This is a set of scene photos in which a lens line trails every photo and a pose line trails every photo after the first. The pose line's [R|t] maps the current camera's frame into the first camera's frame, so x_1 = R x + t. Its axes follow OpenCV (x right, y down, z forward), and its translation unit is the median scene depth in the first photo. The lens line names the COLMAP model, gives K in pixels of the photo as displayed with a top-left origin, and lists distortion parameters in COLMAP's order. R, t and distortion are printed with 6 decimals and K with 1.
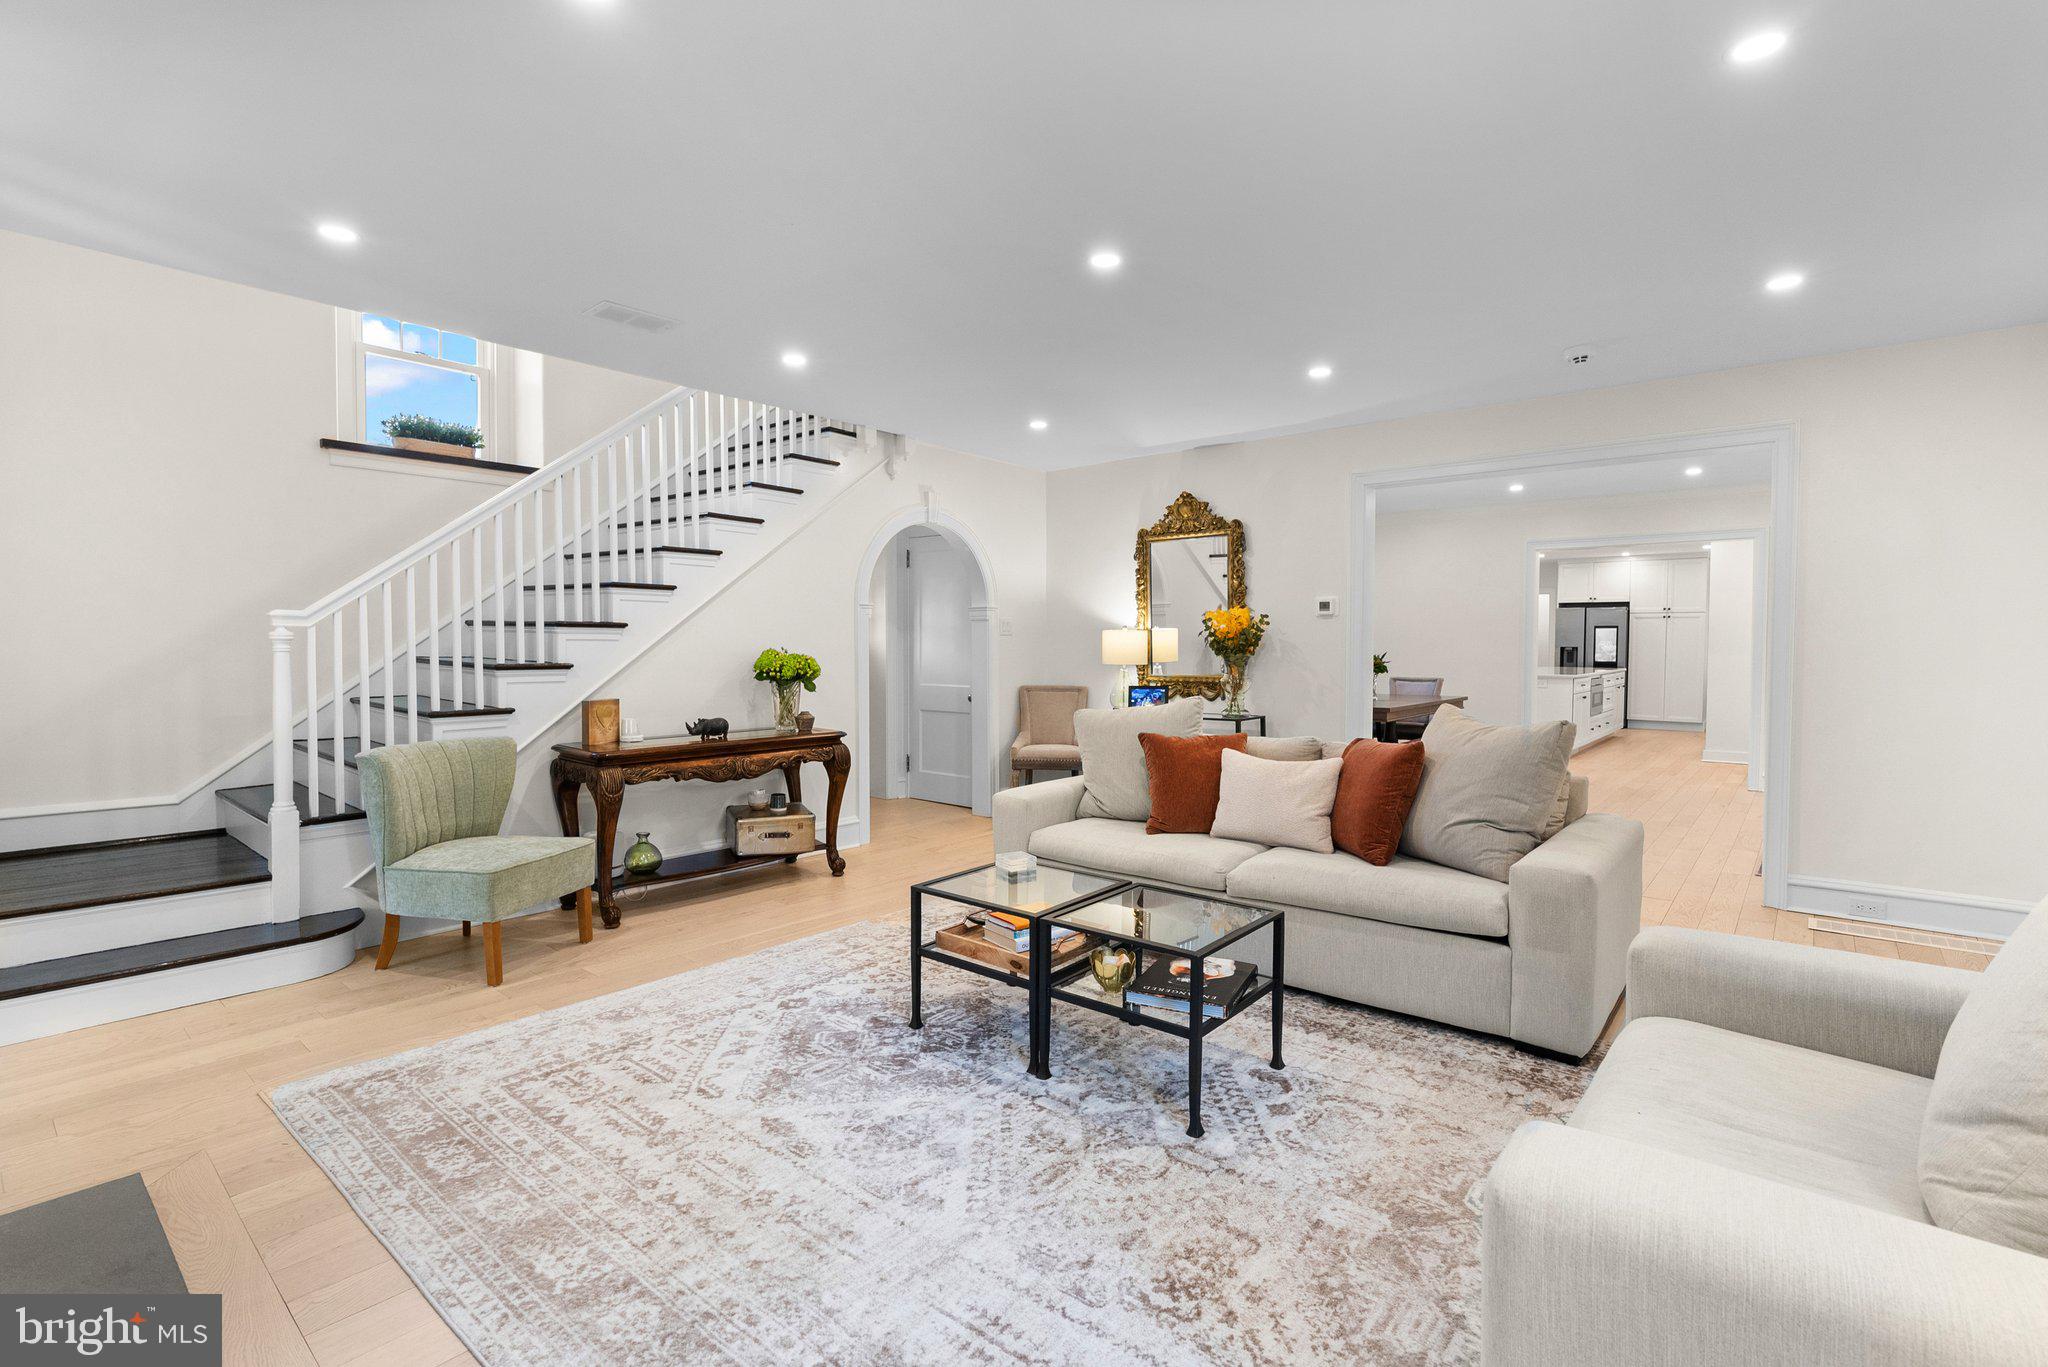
lens RADIAL K [[927.0, 0, 1024.0], [0, 927.0, 683.5], [0, 0, 1]] dist [-0.001917, -0.000054]
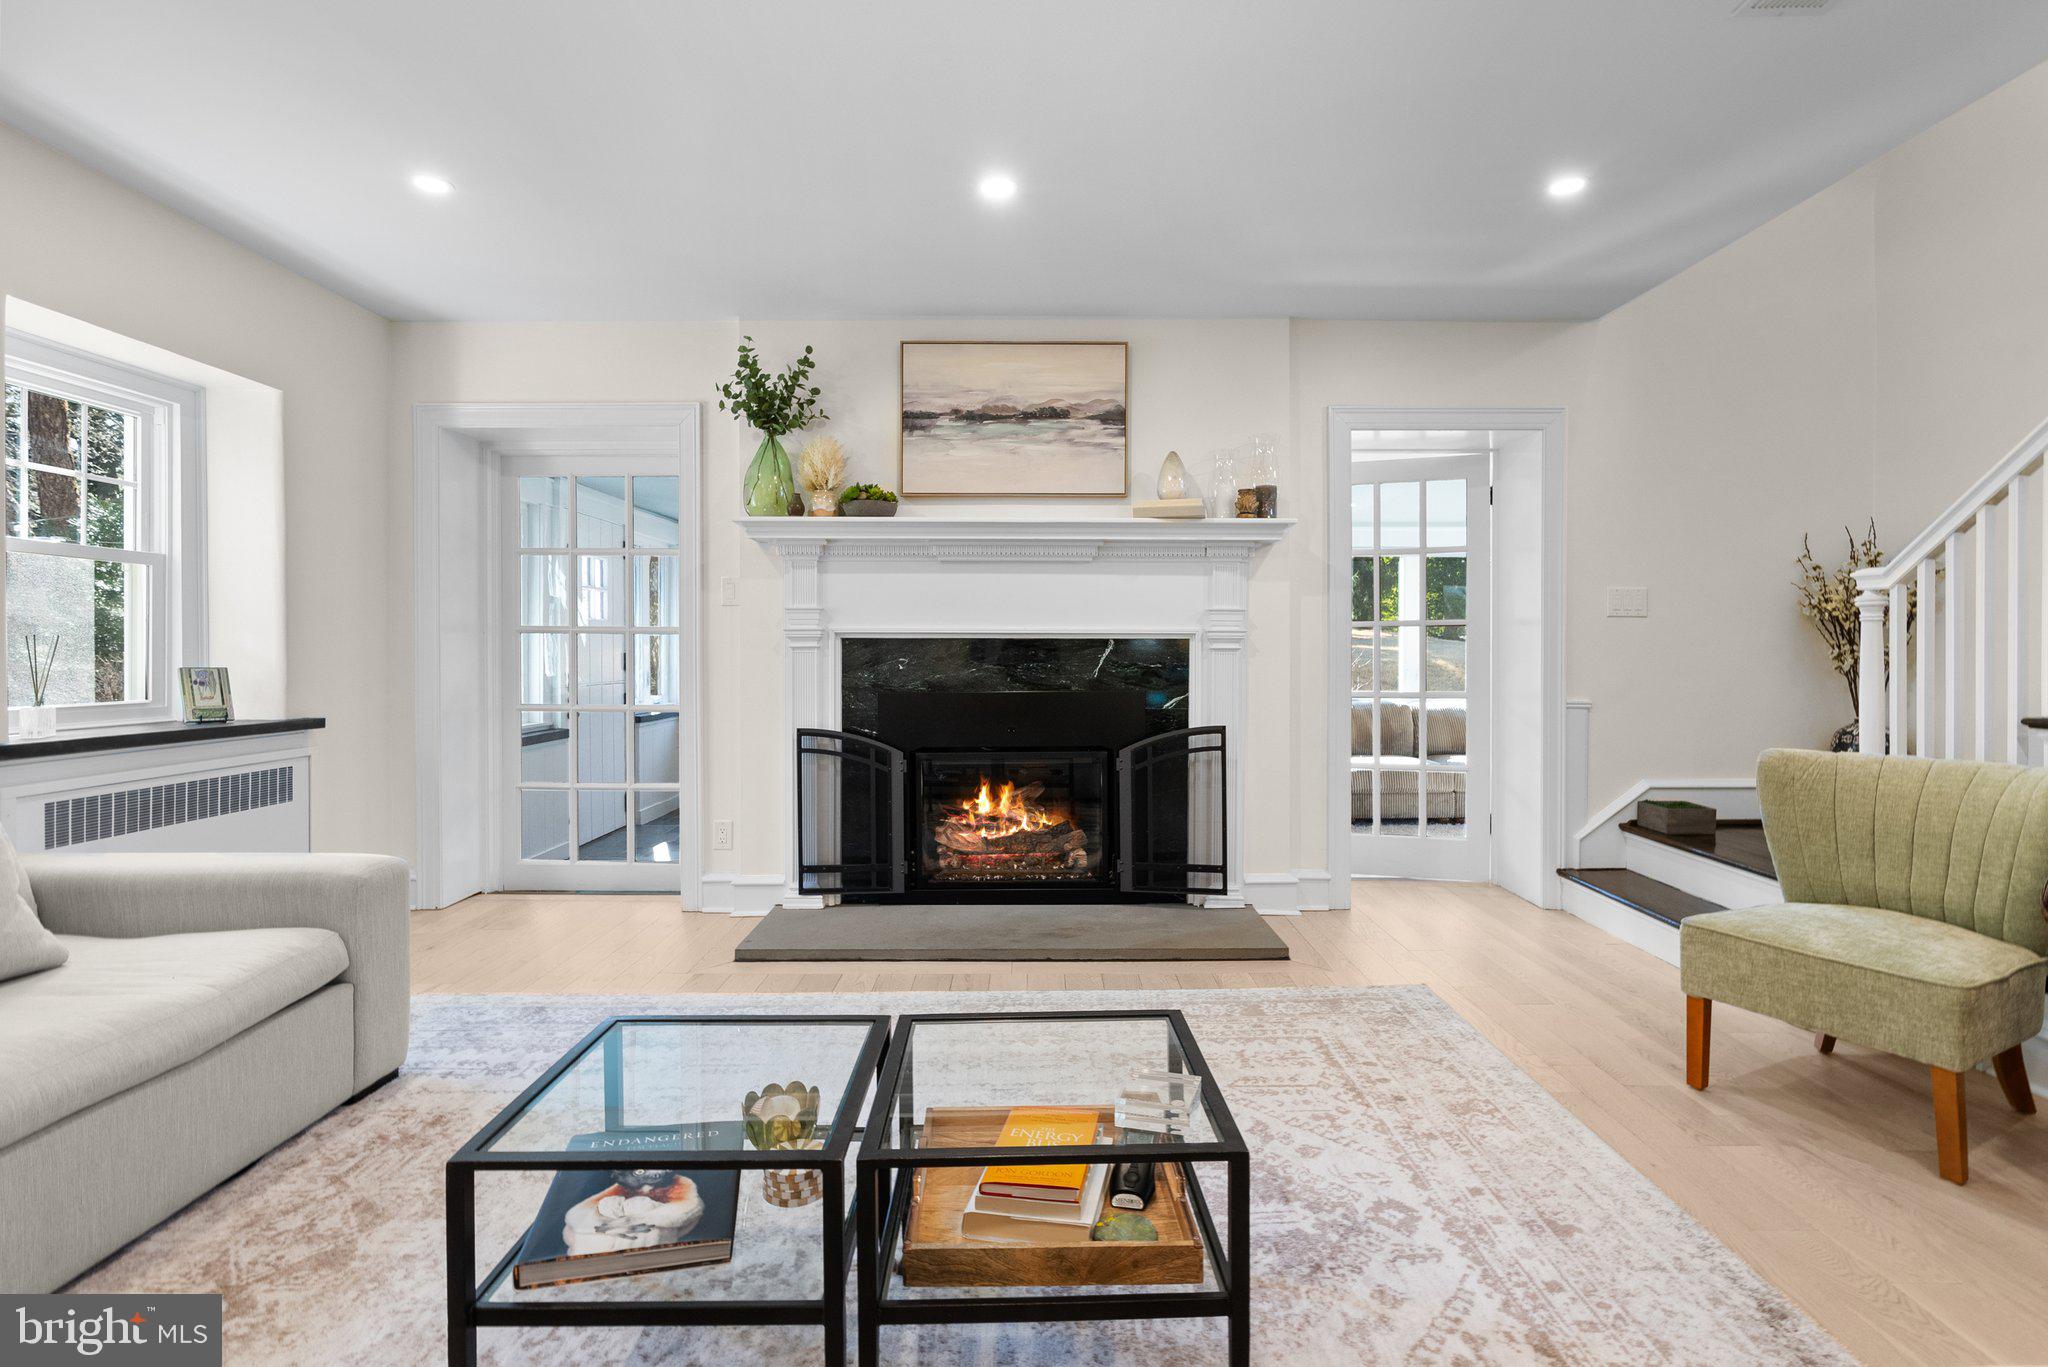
lens RADIAL K [[978.3, 0, 1038.4], [0, 978.3, 655.6], [0, 0, 1]] dist [0.000393, 0.000314]
pose [[-0.757445, 0.003308, -0.652891, 0.292907], [-0.026269, 0.999023, 0.035538, -0.017132], [0.652371, 0.044068, -0.756618, 1.204297]]
